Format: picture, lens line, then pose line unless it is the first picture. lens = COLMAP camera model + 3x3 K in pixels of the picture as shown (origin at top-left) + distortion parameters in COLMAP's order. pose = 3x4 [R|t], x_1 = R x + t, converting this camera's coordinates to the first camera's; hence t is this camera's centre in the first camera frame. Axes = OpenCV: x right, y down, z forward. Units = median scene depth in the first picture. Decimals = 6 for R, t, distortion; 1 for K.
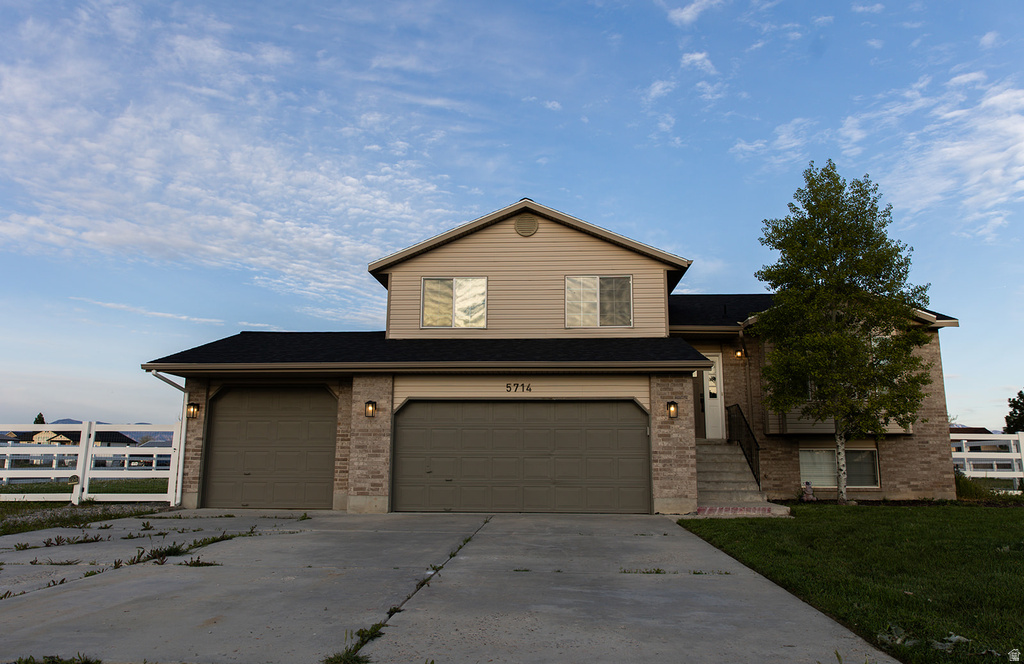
lens RADIAL K [[696.1, 0, 513.4], [0, 696.1, 333.7], [0, 0, 1]] dist [-0.009489, 0.000398]
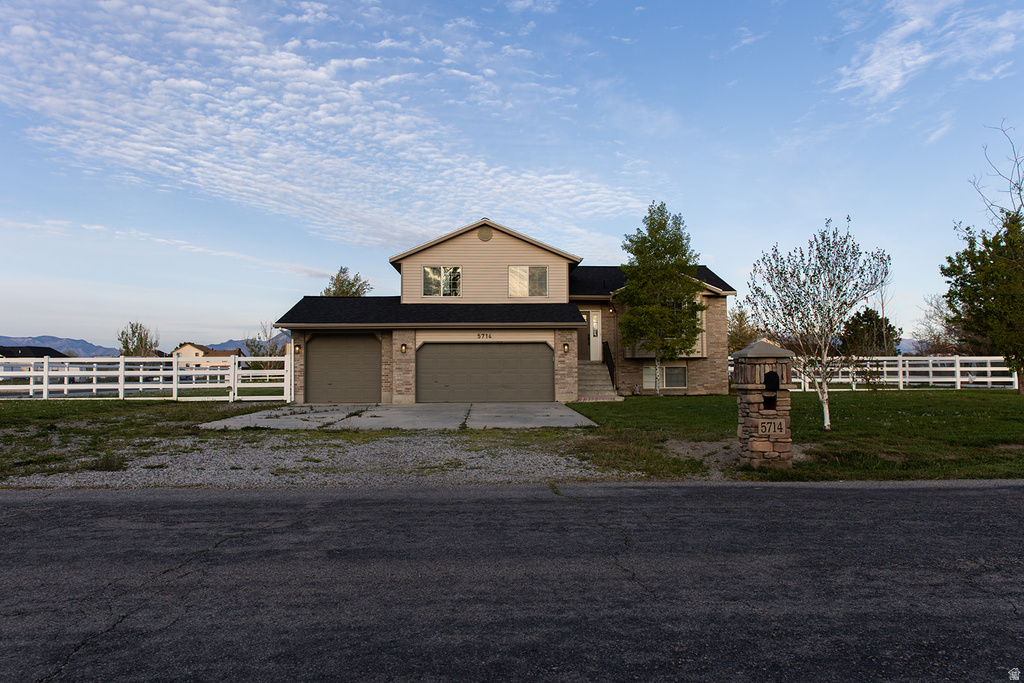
lens RADIAL K [[715.6, 0, 511.5], [0, 715.6, 345.9], [0, 0, 1]] dist [0.003354, -0.000518]
pose [[0.995541, -0.007035, 0.094071, -0.093539], [-0.006652, 0.989498, 0.144396, -0.161286], [-0.094099, -0.144378, 0.985038, -0.827678]]
